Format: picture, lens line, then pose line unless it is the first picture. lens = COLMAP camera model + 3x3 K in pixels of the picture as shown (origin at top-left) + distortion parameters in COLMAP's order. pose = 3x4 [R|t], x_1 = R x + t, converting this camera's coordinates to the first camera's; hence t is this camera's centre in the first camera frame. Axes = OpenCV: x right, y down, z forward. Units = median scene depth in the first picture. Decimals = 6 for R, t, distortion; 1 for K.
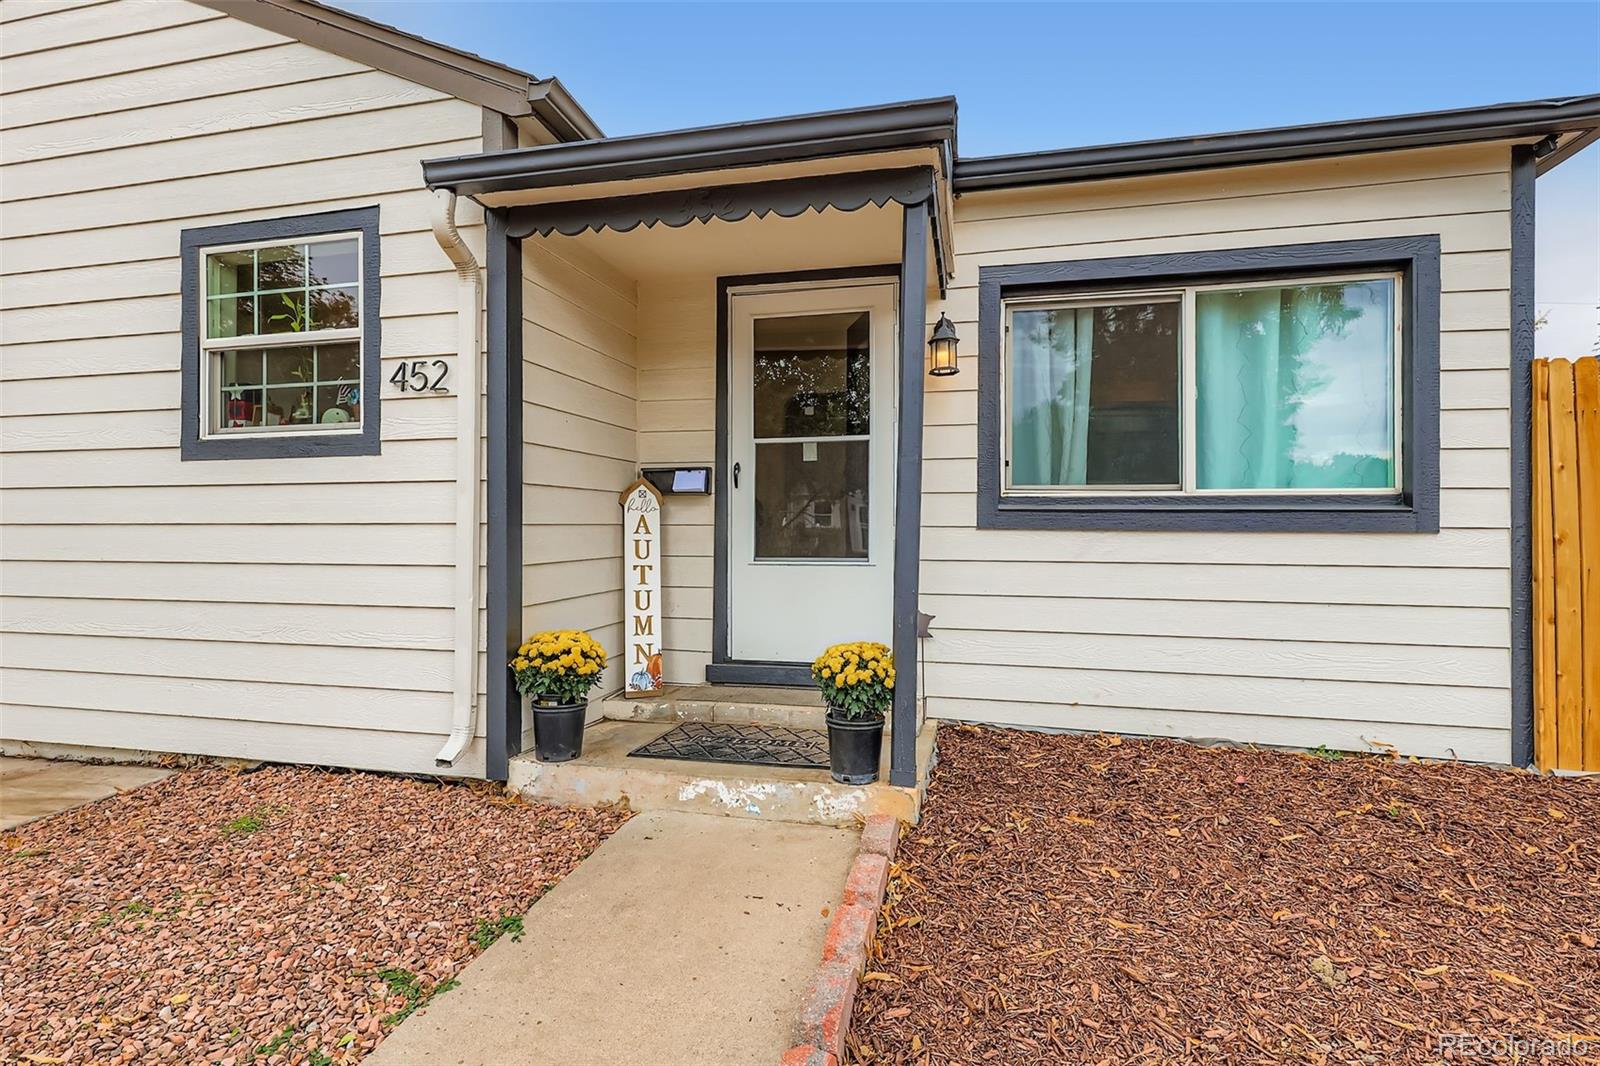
lens RADIAL K [[728.5, 0, 800.8], [0, 728.5, 514.6], [0, 0, 1]] dist [0.001997, 0.000147]
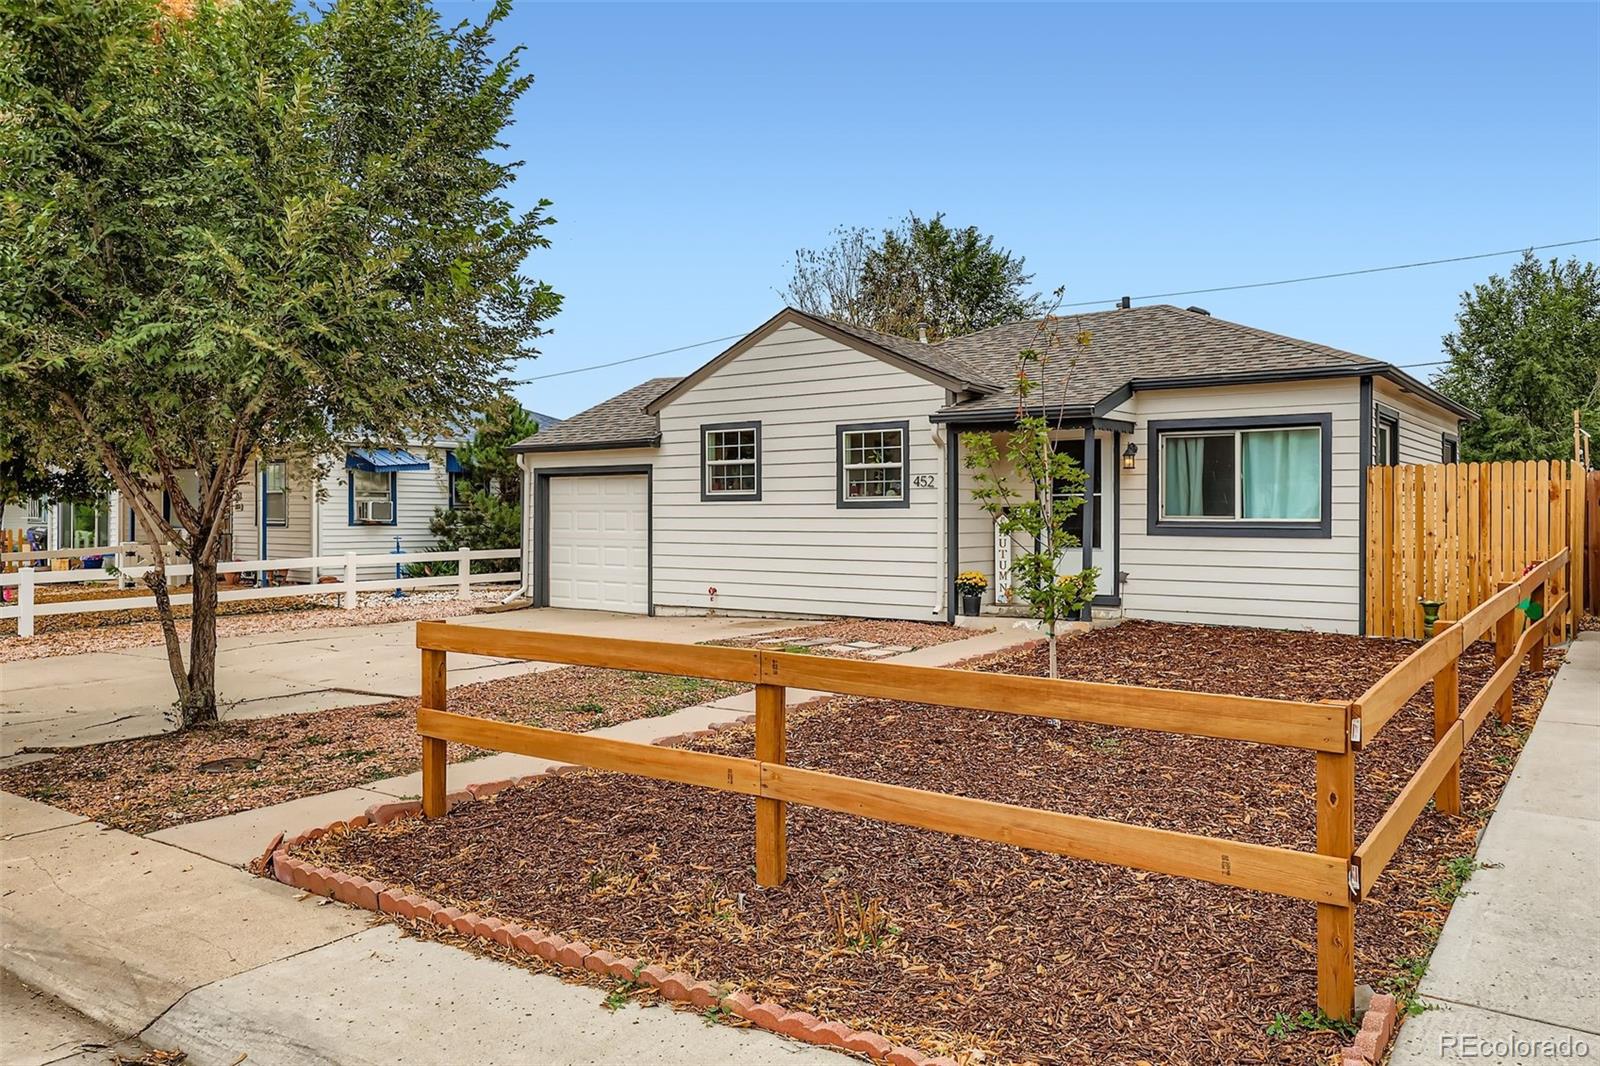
lens RADIAL K [[1134.3, 0, 803.1], [0, 1134.3, 510.0], [0, 0, 1]] dist [-0.000630, -0.000413]
pose [[0.914976, -0.002898, -0.403497, 0.789410], [0.005387, 0.999973, 0.005033, -0.094854], [0.403471, -0.006778, 0.914967, -3.066890]]
